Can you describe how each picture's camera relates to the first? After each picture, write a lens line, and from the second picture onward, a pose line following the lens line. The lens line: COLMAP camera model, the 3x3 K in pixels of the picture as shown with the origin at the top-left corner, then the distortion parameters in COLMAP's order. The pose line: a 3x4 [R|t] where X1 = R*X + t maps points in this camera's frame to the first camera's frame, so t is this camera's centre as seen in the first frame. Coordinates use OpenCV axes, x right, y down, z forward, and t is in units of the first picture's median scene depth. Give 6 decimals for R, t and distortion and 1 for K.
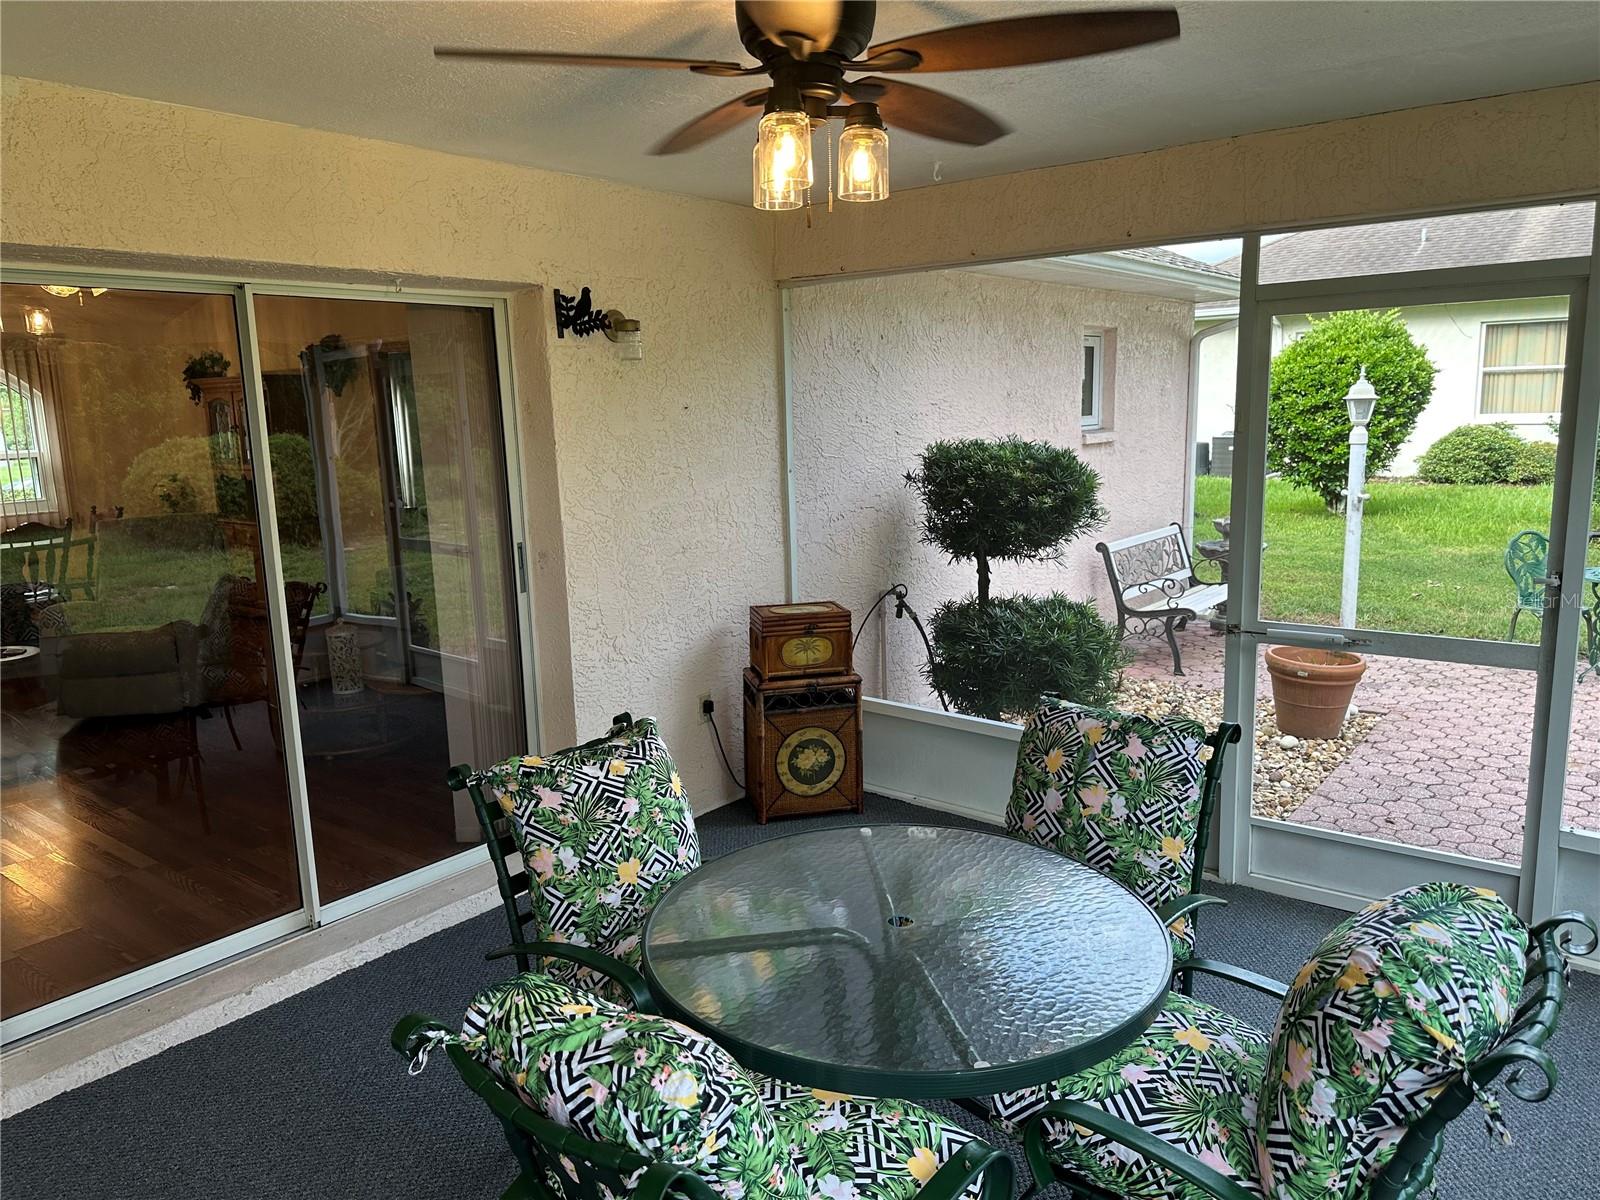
lens RADIAL K [[1120.4, 0, 797.5], [0, 1120.4, 596.8], [0, 0, 1]] dist [0.118663, -0.163981]
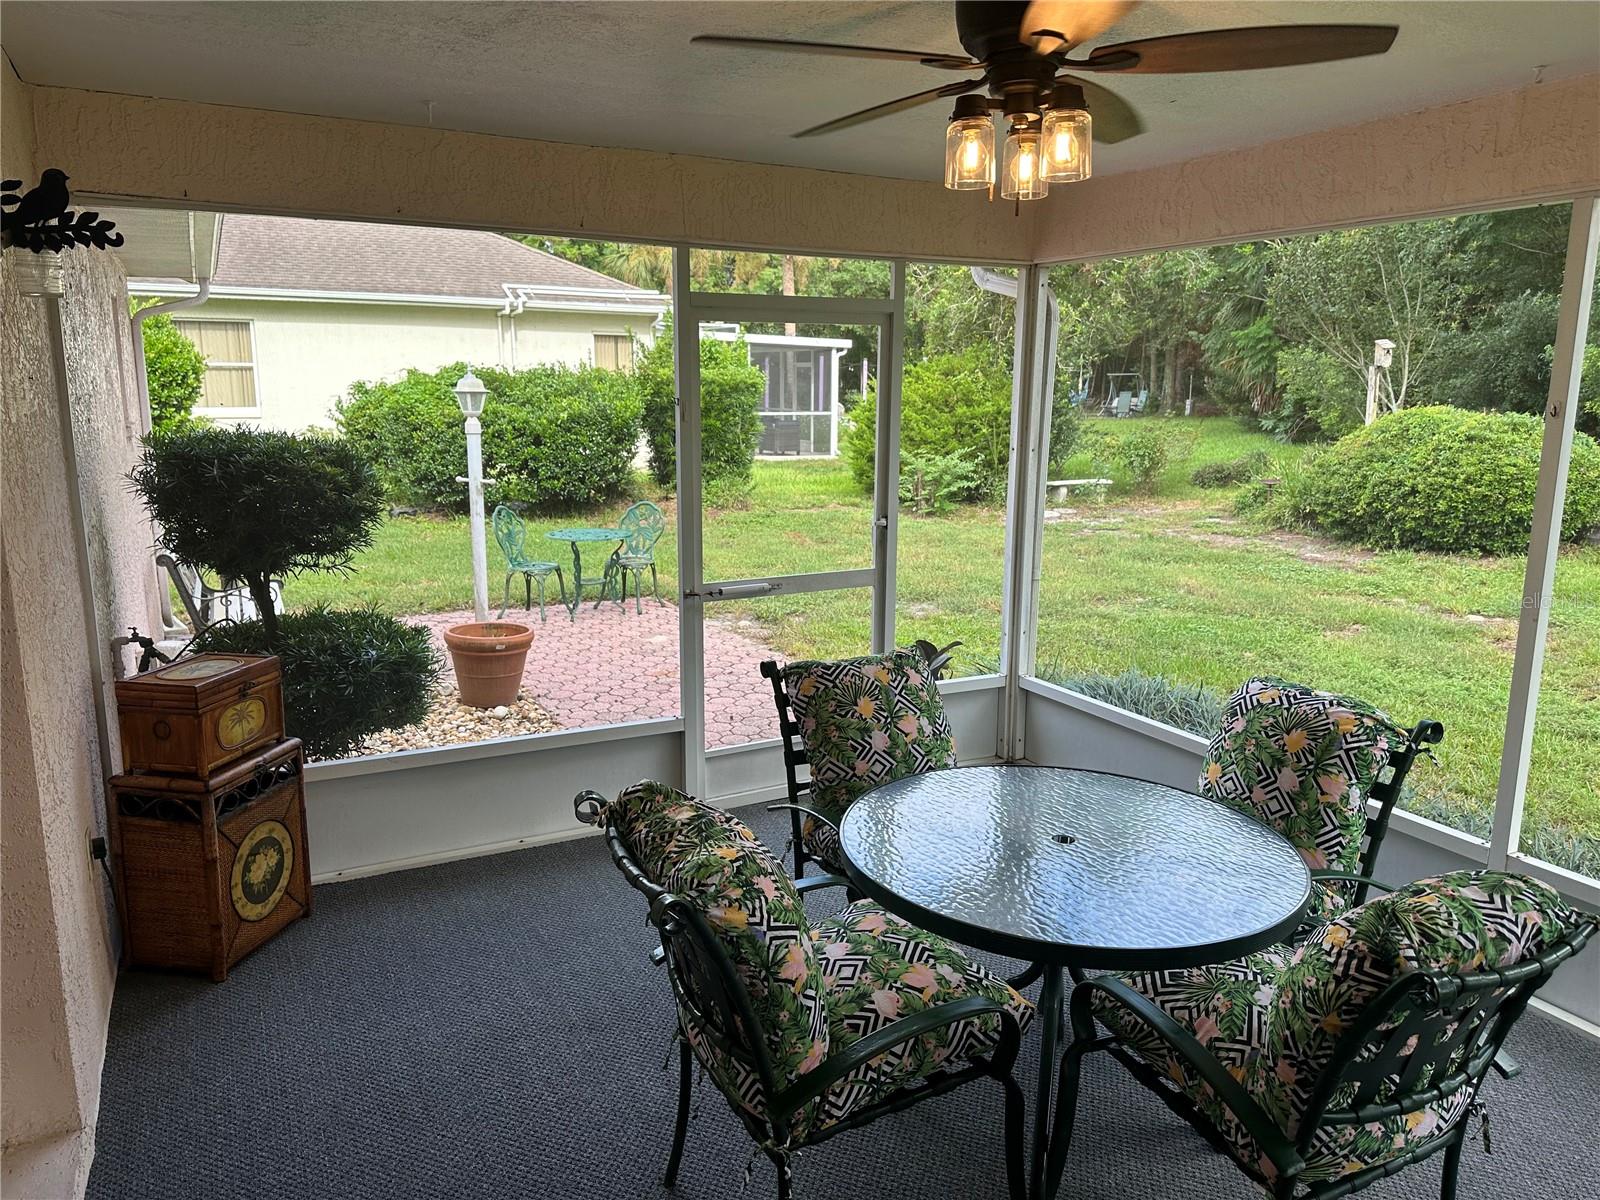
lens RADIAL K [[1120.4, 0, 797.5], [0, 1120.4, 596.8], [0, 0, 1]] dist [0.118663, -0.163981]
pose [[0.398181, -0.141949, 0.906258, -0.500795], [0.139361, 0.985847, 0.093184, -0.049252], [-0.906659, 0.089193, 0.412327, 0.366277]]
